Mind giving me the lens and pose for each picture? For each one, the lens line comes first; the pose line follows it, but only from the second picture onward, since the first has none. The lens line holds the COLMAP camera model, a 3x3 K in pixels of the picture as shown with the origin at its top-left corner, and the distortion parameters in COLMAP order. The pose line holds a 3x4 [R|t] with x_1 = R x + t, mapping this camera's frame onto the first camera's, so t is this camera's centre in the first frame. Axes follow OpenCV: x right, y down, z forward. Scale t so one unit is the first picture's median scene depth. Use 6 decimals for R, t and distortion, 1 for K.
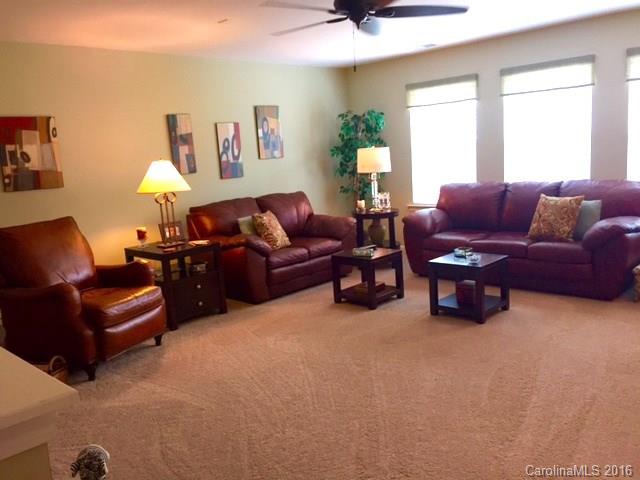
lens RADIAL K [[548.2, 0, 319.6], [0, 548.2, 240.6], [0, 0, 1]] dist [0.050774, -0.051524]
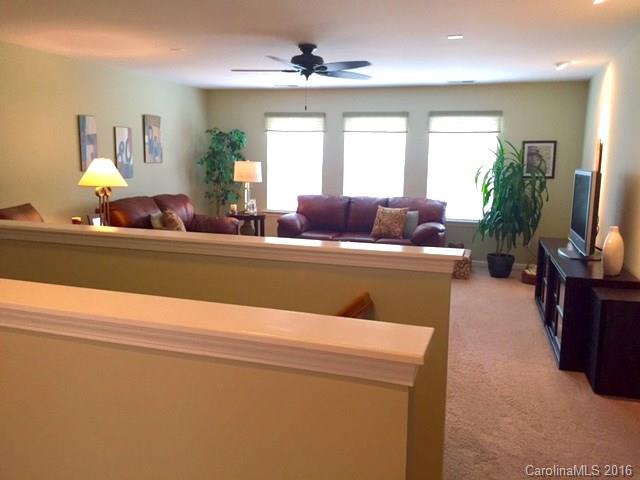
lens RADIAL K [[548.2, 0, 318.6], [0, 548.2, 240.7], [0, 0, 1]] dist [0.050774, -0.051524]
pose [[0.895985, 0.020432, 0.443613, -0.302357], [-0.009332, 0.999587, -0.027190, 0.038243], [-0.443985, 0.020222, 0.895806, -0.157852]]
